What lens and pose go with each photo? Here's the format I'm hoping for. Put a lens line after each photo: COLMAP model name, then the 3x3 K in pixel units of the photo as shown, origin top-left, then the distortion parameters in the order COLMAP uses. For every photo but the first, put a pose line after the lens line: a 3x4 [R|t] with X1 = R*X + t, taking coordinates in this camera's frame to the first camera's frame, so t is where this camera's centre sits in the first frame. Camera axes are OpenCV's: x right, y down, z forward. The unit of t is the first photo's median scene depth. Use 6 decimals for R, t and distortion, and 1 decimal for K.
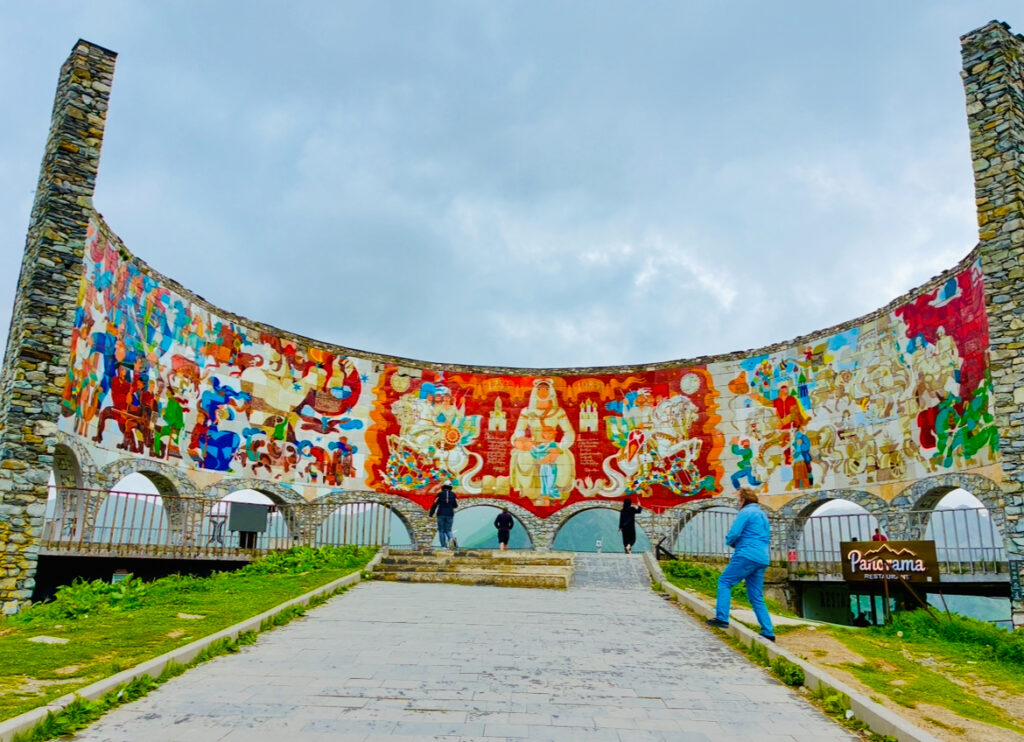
lens RADIAL K [[727.9, 0, 512.0], [0, 727.9, 371.0], [0, 0, 1]] dist [0.003582, -0.003618]
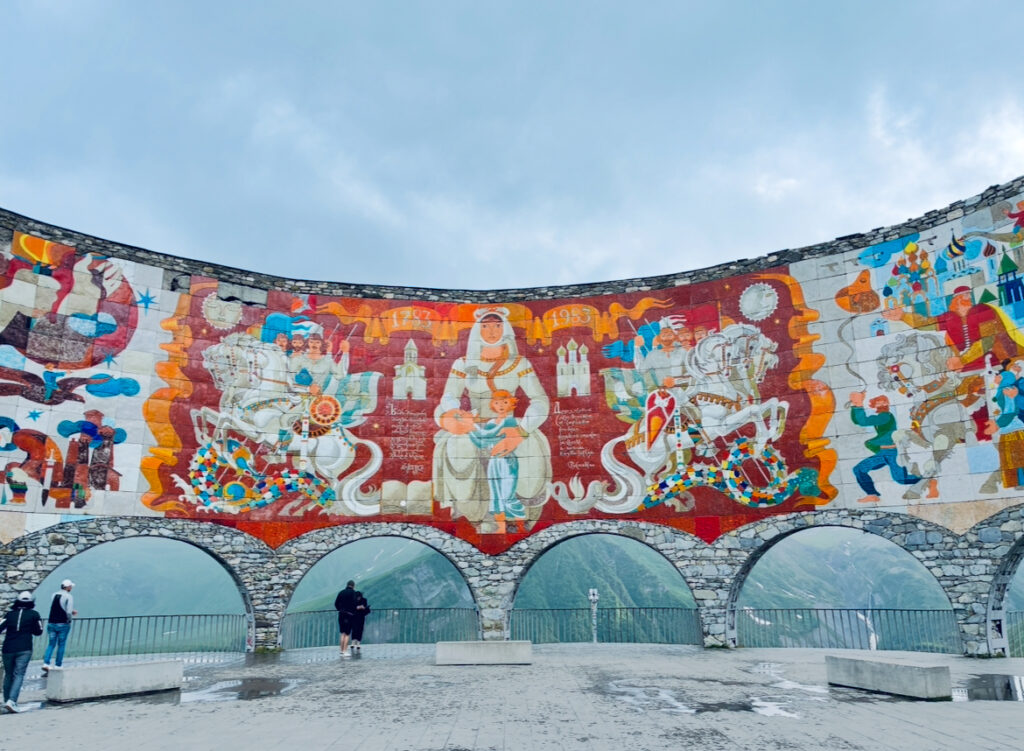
lens RADIAL K [[806.3, 0, 512.0], [0, 806.3, 375.5], [0, 0, 1]] dist [-0.003872, 0.002621]
pose [[0.998102, -0.020319, 0.058131, 0.023839], [0.019714, 0.999745, 0.010970, 0.062242], [-0.058339, -0.009803, 0.998249, 0.406155]]
